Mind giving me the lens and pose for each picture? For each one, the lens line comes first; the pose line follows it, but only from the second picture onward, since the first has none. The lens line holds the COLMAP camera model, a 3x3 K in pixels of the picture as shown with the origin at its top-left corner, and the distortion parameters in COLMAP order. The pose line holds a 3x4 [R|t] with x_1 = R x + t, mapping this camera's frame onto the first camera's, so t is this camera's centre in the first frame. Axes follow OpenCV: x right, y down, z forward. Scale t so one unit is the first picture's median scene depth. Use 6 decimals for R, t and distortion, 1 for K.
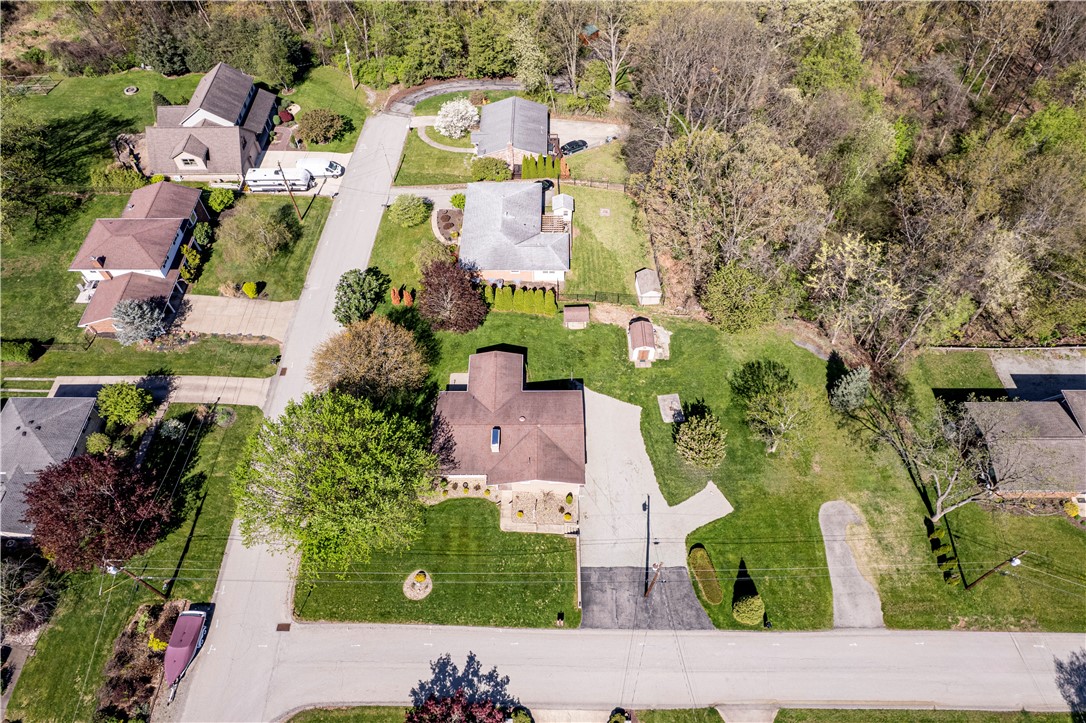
lens RADIAL K [[681.5, 0, 543.0], [0, 681.5, 361.5], [0, 0, 1]] dist [-0.070894, 0.055725]
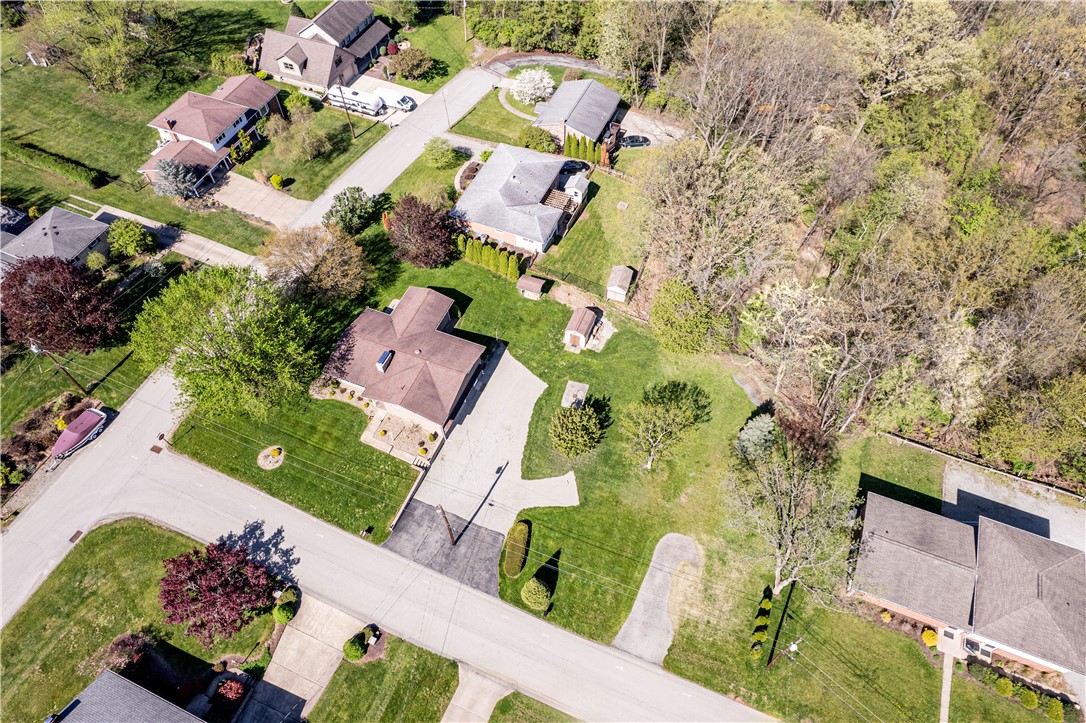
lens RADIAL K [[681.5, 0, 543.0], [0, 681.5, 361.5], [0, 0, 1]] dist [-0.070894, 0.055725]
pose [[0.925995, 0.314220, -0.209284, 0.327703], [-0.313551, 0.948840, 0.037262, -0.002030], [0.210285, 0.031117, 0.977145, 0.000082]]
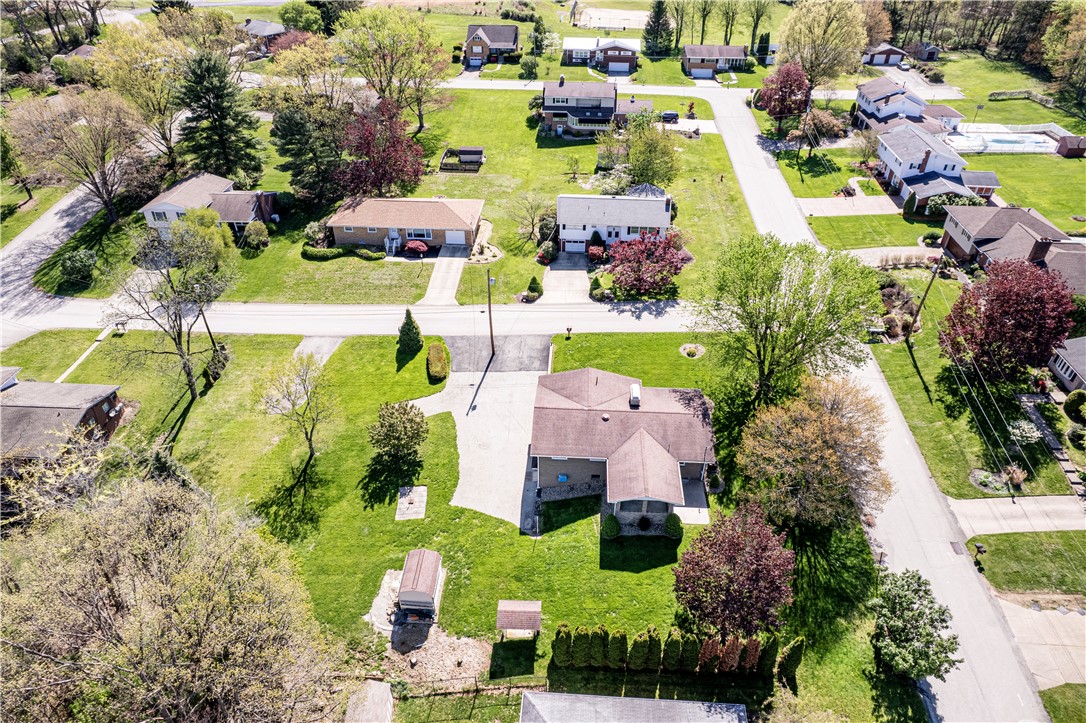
lens RADIAL K [[681.5, 0, 543.0], [0, 681.5, 361.5], [0, 0, 1]] dist [-0.070894, 0.055725]
pose [[-0.998294, -0.034652, 0.046985, 0.009045], [0.048203, -0.035186, 0.998218, -0.656053], [-0.032937, 0.998780, 0.036797, 0.778747]]
